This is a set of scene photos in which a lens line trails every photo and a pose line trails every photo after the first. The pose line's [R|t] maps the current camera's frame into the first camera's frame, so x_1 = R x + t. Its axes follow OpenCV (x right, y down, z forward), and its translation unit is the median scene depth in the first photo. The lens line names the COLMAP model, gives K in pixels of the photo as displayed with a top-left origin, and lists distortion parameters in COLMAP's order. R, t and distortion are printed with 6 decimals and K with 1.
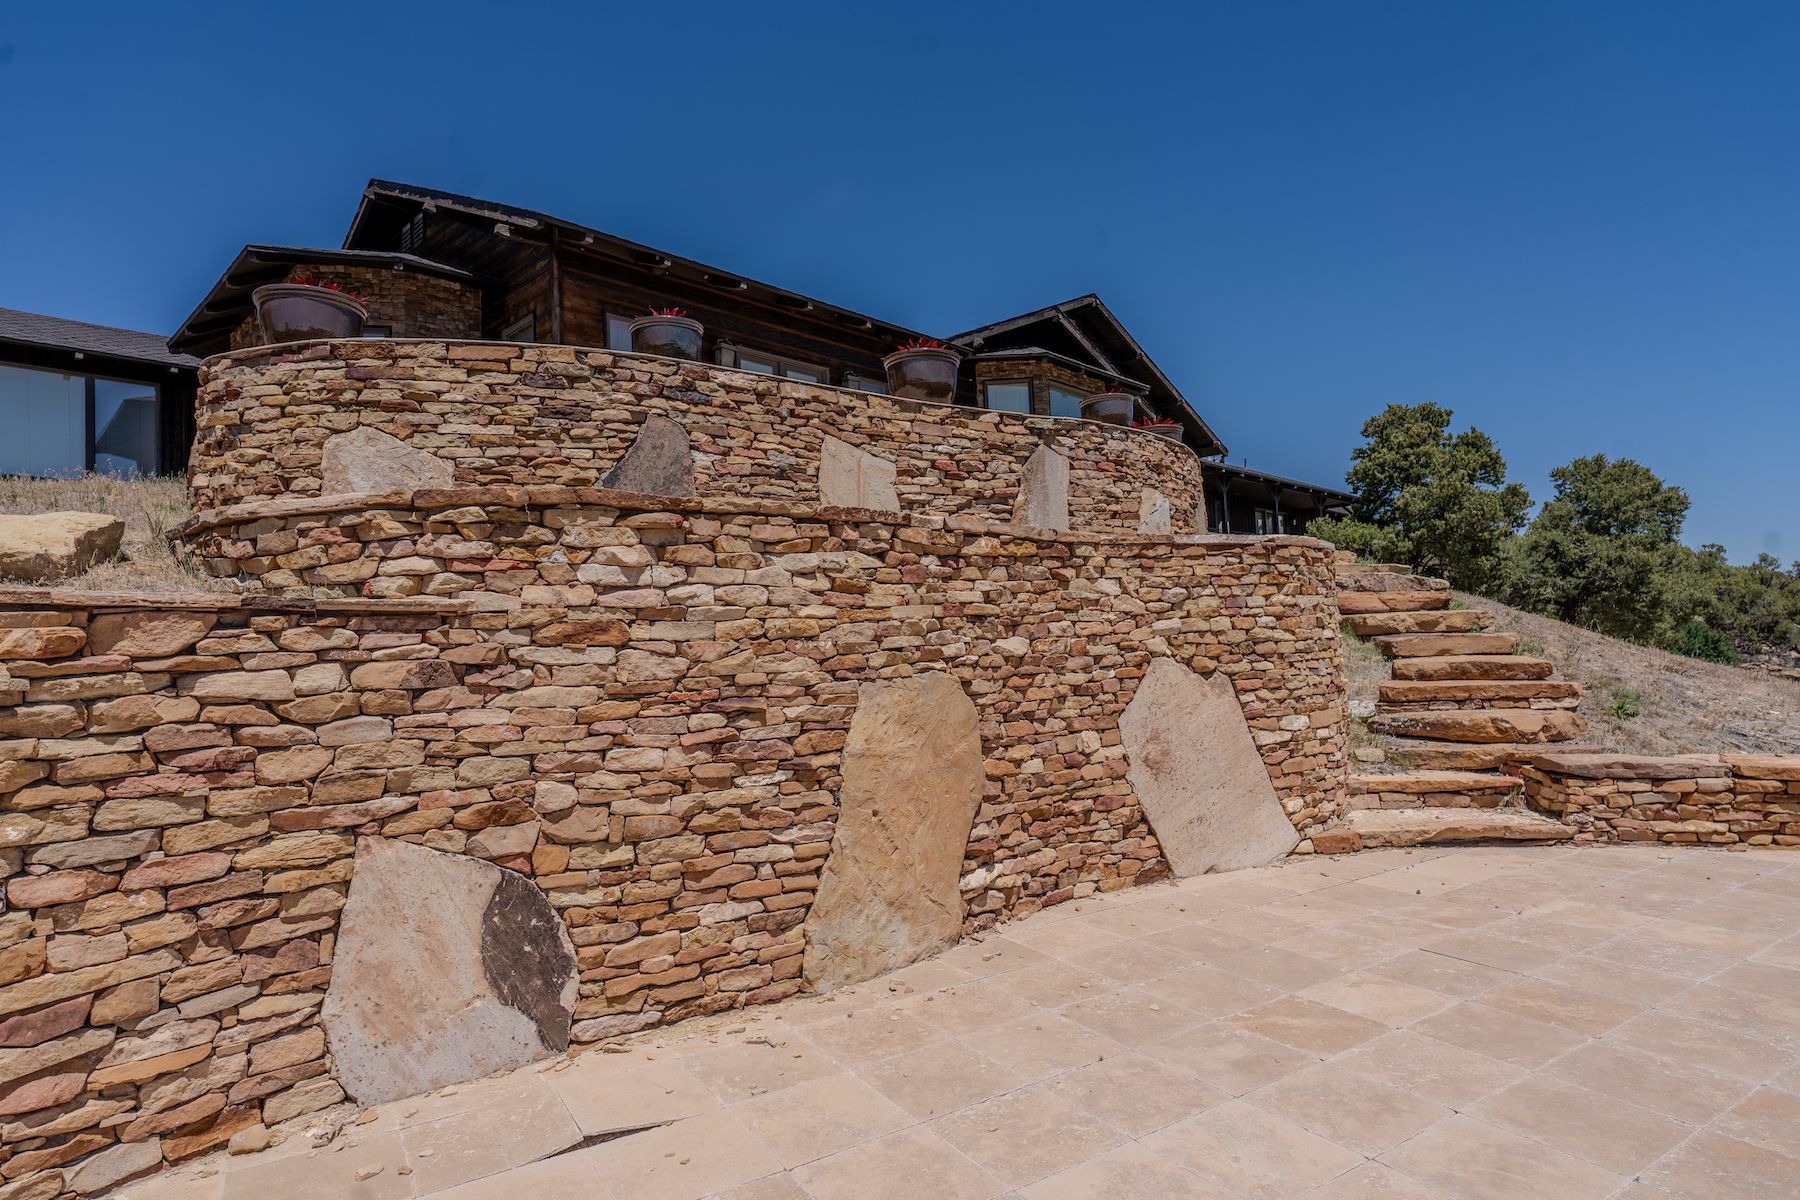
lens RADIAL K [[969.5, 0, 899.2], [0, 969.5, 616.5], [0, 0, 1]] dist [-0.006645, 0.007609]
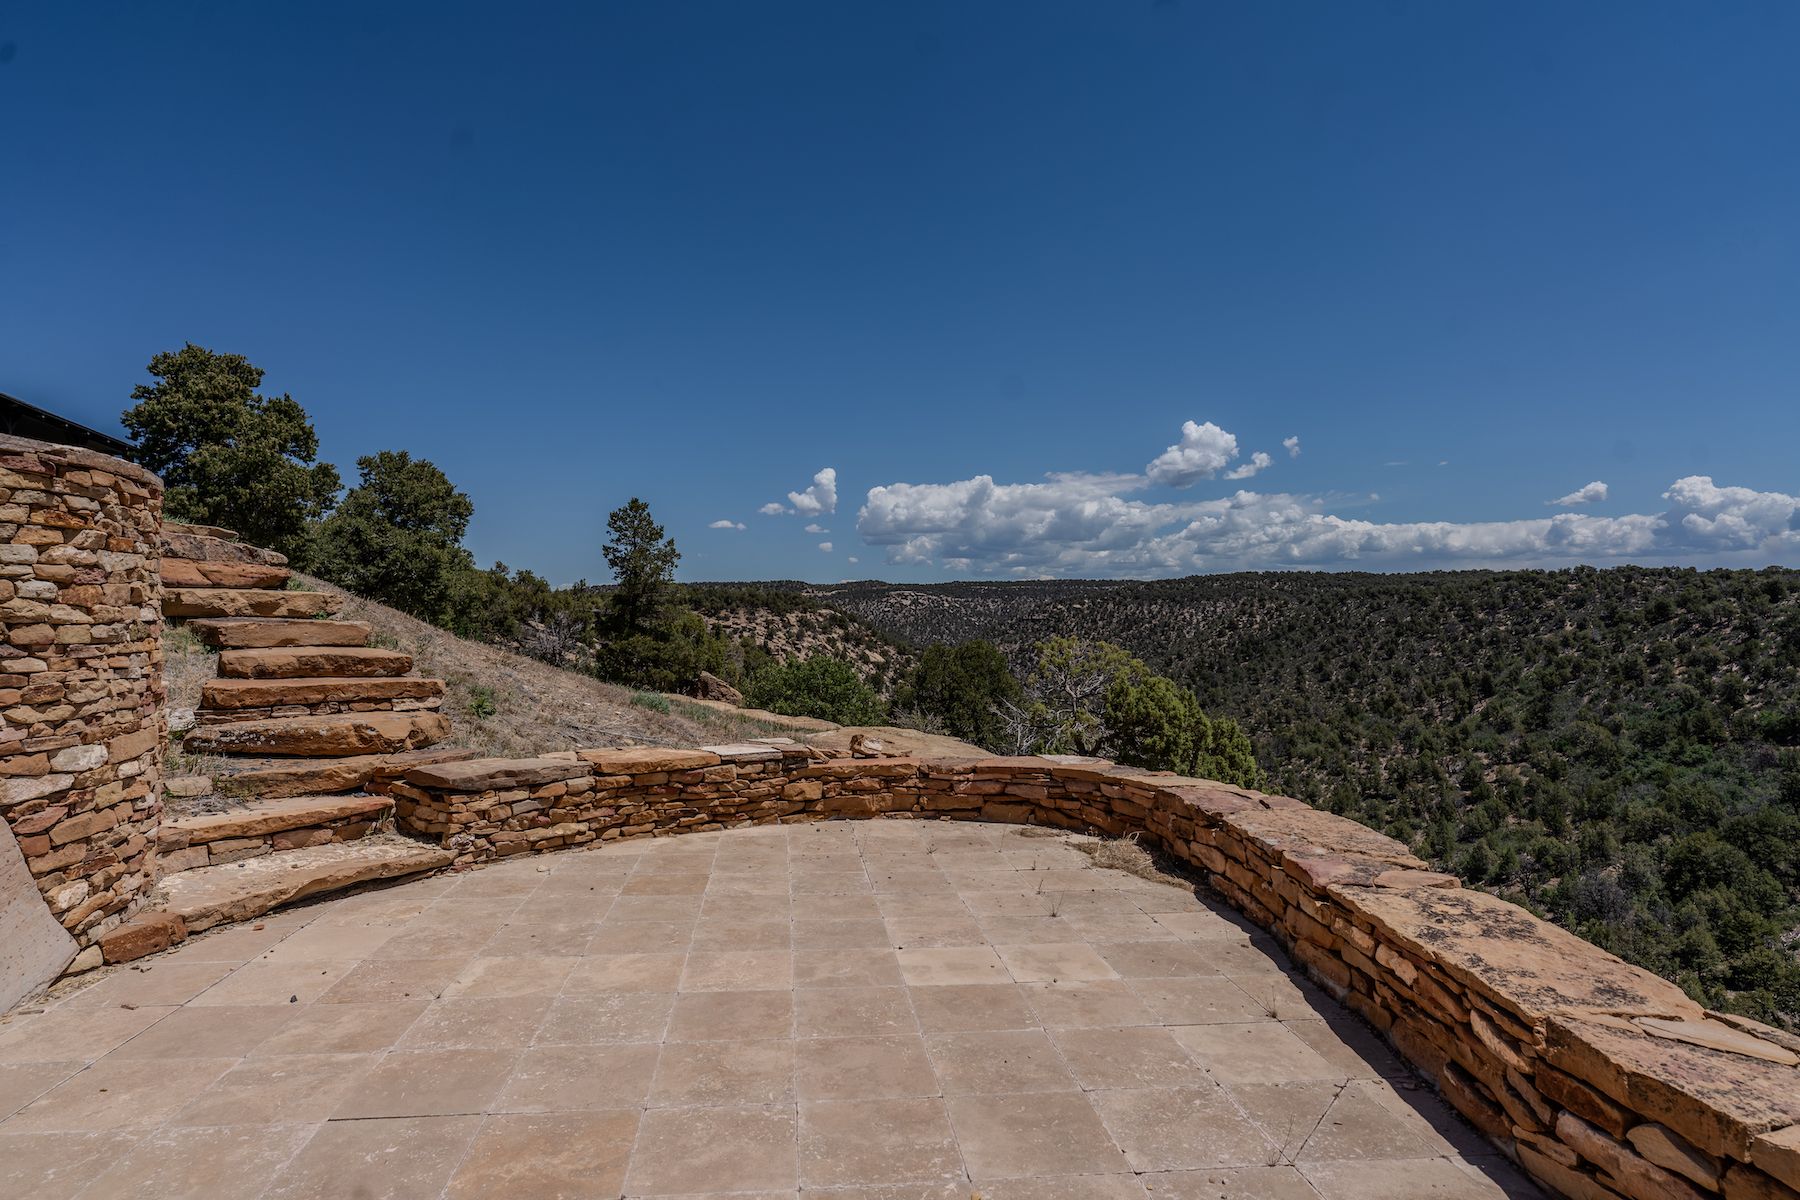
lens RADIAL K [[969.5, 0, 893.3], [0, 969.5, 614.3], [0, 0, 1]] dist [-0.006645, 0.007609]
pose [[0.430500, 0.045873, 0.901424, 0.067903], [-0.058917, 0.998006, -0.022651, 0.002760], [-0.900666, -0.043358, 0.432344, 0.254952]]
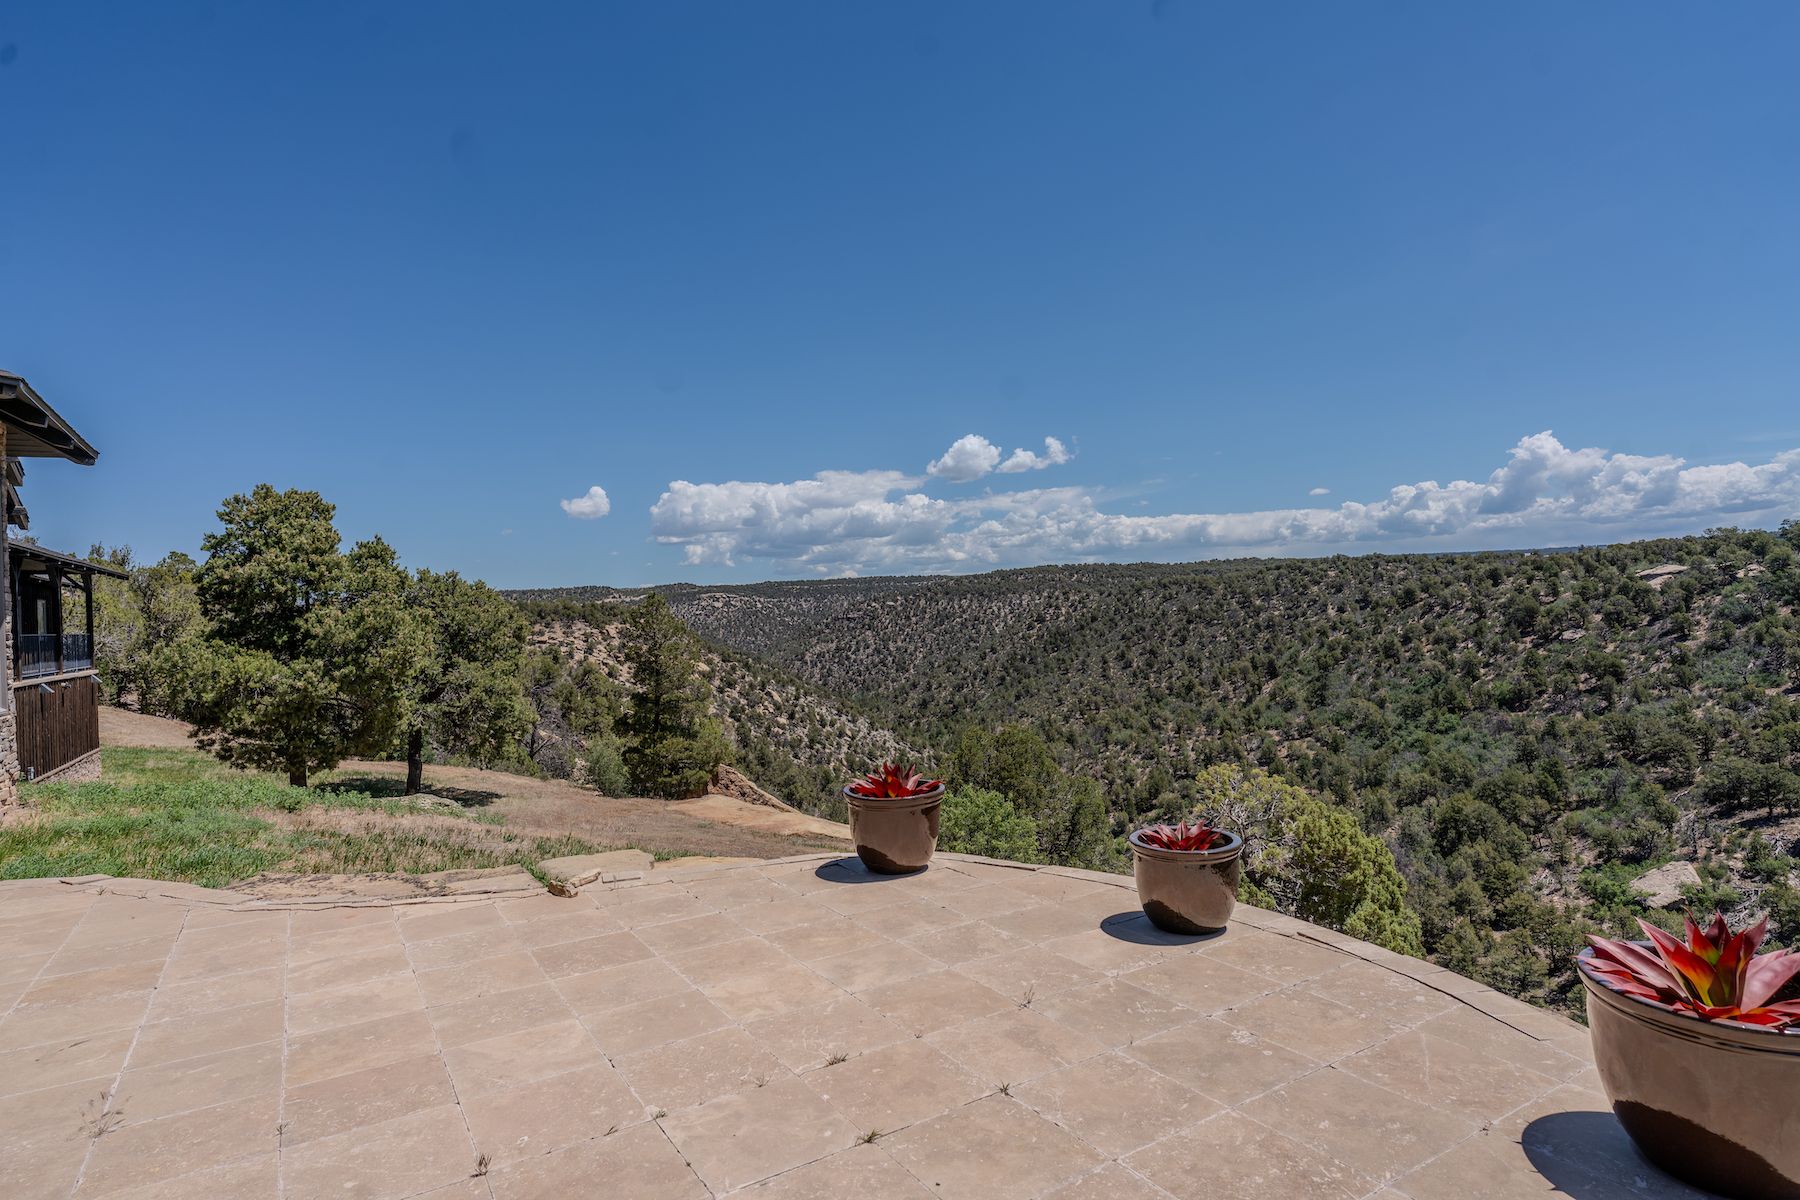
lens RADIAL K [[969.5, 0, 887.0], [0, 969.5, 613.9], [0, 0, 1]] dist [-0.006645, 0.007609]
pose [[0.249522, 0.029955, 0.967906, -0.389342], [-0.017497, 0.999498, -0.026422, -0.413279], [-0.968211, -0.010342, 0.249921, 1.316750]]
